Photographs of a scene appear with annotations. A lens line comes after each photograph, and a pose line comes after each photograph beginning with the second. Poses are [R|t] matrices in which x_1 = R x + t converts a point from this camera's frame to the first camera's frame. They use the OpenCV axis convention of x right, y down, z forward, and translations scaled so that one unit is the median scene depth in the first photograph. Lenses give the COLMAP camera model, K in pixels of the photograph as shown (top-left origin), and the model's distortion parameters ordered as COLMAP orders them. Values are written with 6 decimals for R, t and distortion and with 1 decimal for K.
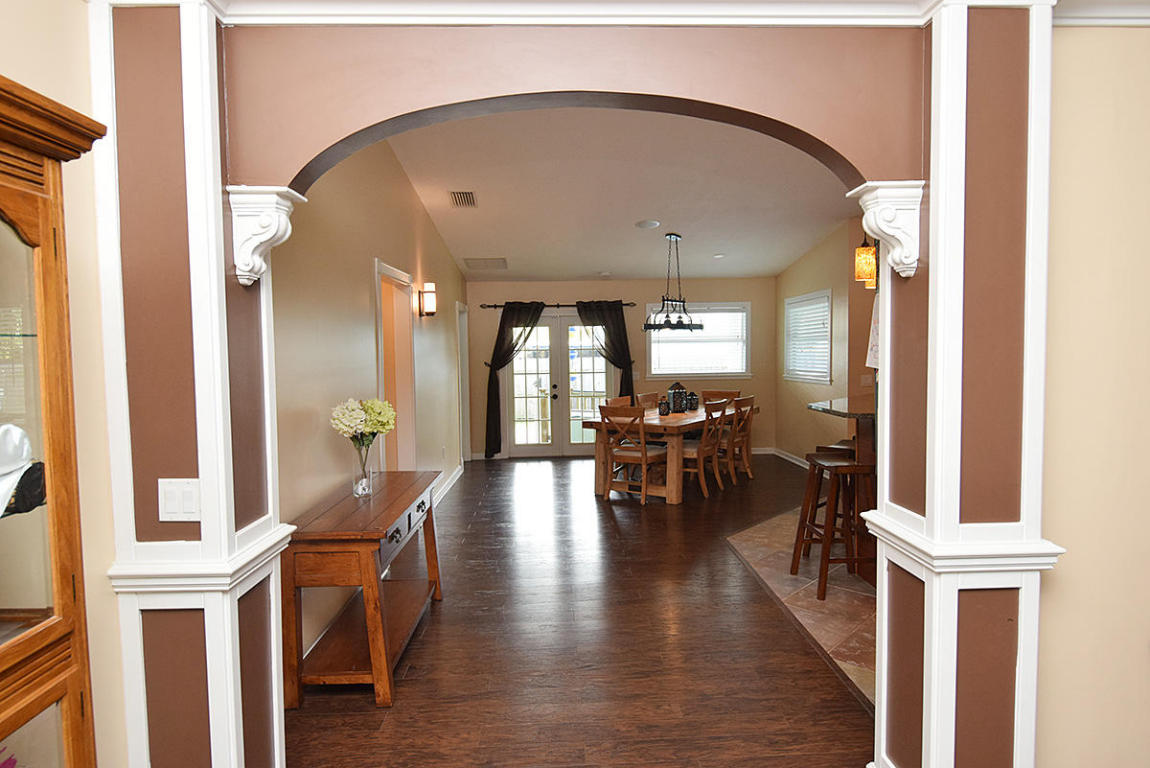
lens RADIAL K [[687.4, 0, 575.0], [0, 687.4, 384.0], [0, 0, 1]] dist [-0.000660, -0.000001]
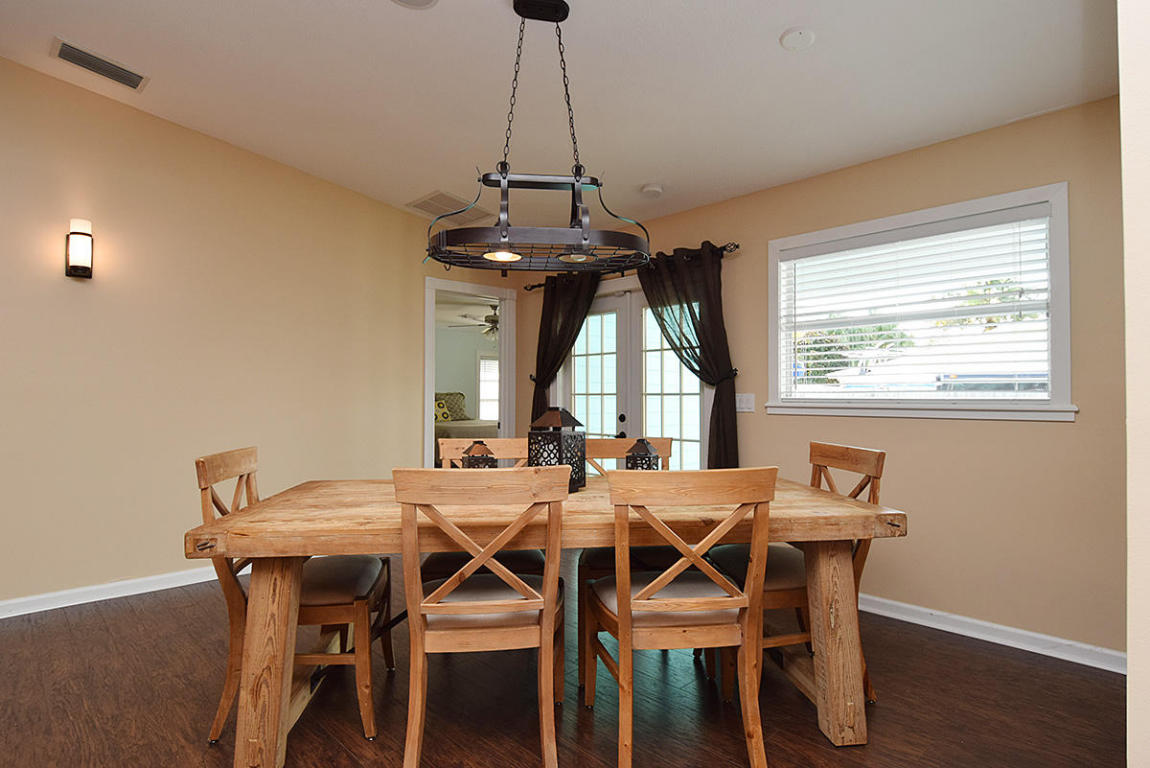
lens RADIAL K [[607.5, 0, 578.4], [0, 607.5, 385.4], [0, 0, 1]] dist [0.004877, -0.012518]
pose [[0.669565, 0.005958, -0.742729, 0.318820], [-0.048281, 0.998202, -0.035518, -0.003844], [0.741182, 0.059642, 0.668649, 0.652612]]
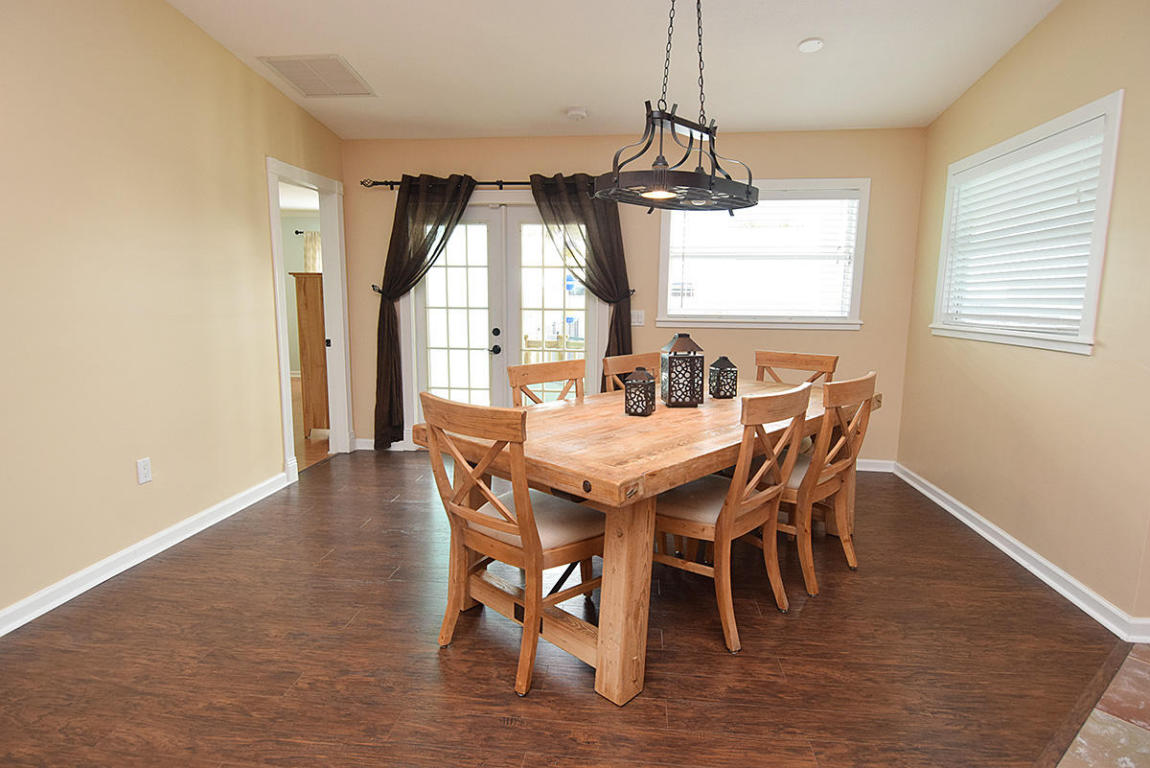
lens RADIAL K [[607.5, 0, 578.4], [0, 607.5, 385.4], [0, 0, 1]] dist [0.004877, -0.012518]
pose [[0.989505, 0.047896, -0.136331, 0.111474], [-0.033505, 0.993805, 0.105965, -0.008230], [0.140562, -0.100285, 0.984980, 0.514683]]
